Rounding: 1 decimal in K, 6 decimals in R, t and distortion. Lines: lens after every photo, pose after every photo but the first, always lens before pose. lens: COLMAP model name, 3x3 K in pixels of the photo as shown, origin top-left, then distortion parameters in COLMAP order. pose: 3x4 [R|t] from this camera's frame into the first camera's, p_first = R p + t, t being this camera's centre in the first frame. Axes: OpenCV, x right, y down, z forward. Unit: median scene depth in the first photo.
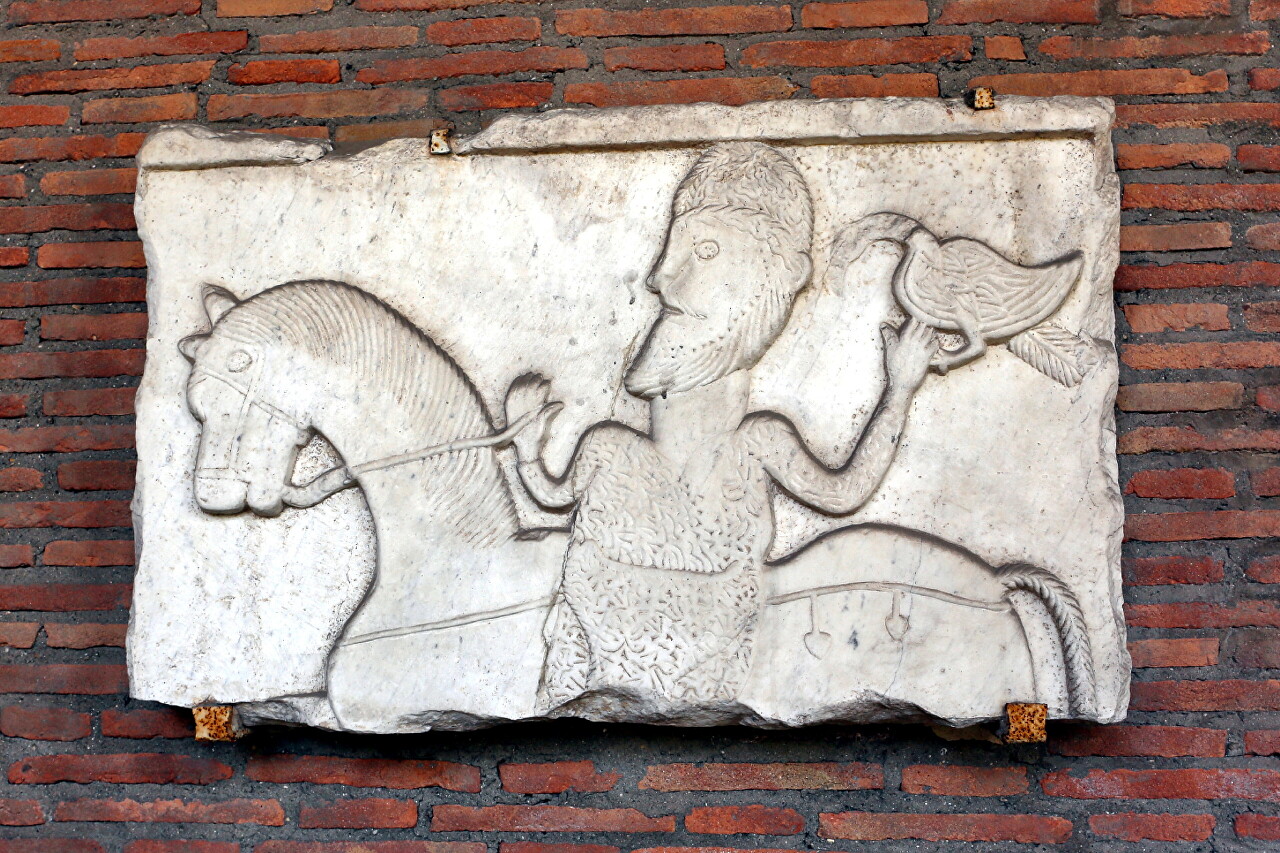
lens RADIAL K [[1177.3, 0, 640.0], [0, 1177.3, 426.5], [0, 0, 1]] dist [-0.041502, -0.002462]
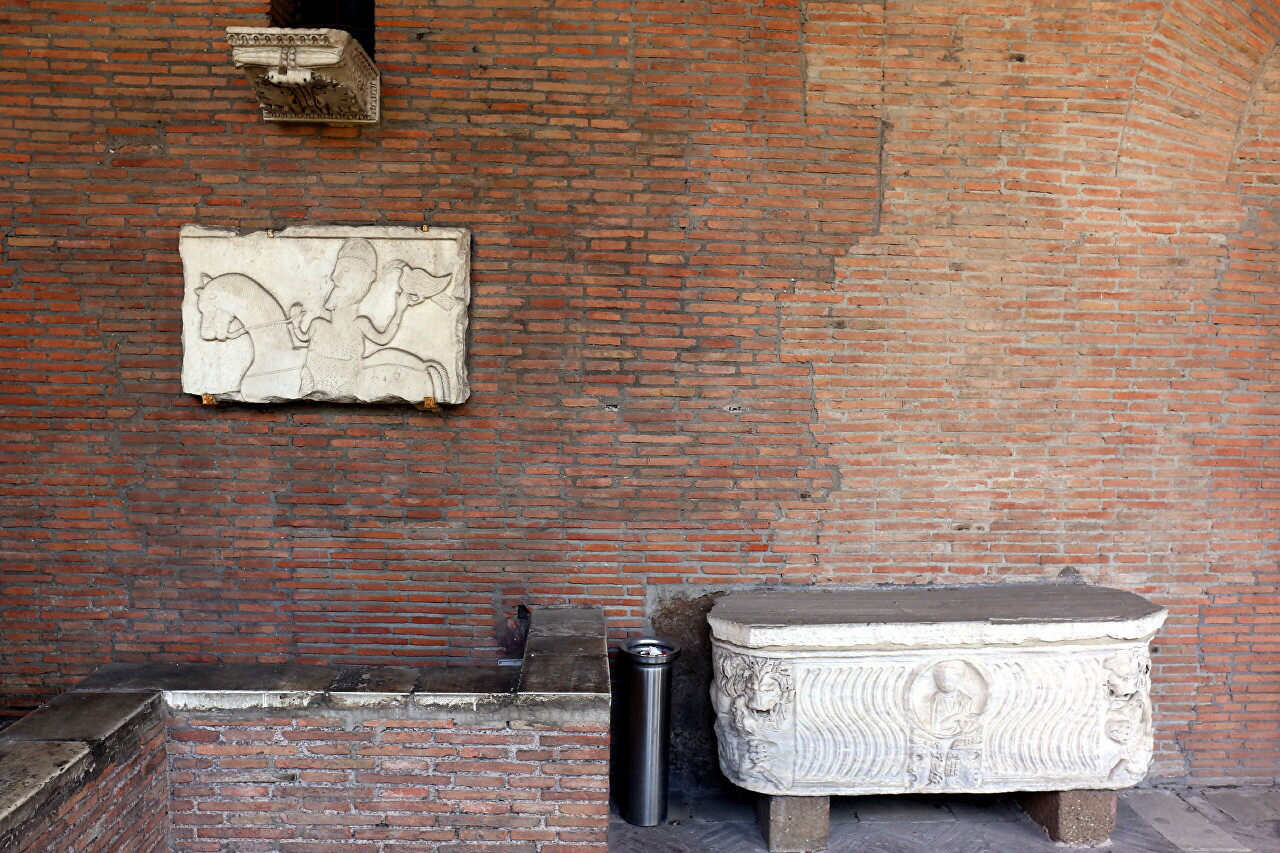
lens RADIAL K [[1103.1, 0, 640.0], [0, 1103.1, 426.5], [0, 0, 1]] dist [-0.007553, 0.003030]
pose [[0.998579, 0.023646, 0.047753, 0.782888], [-0.030660, 0.987911, 0.151963, -0.211605], [-0.043583, -0.153211, 0.987232, -2.359973]]
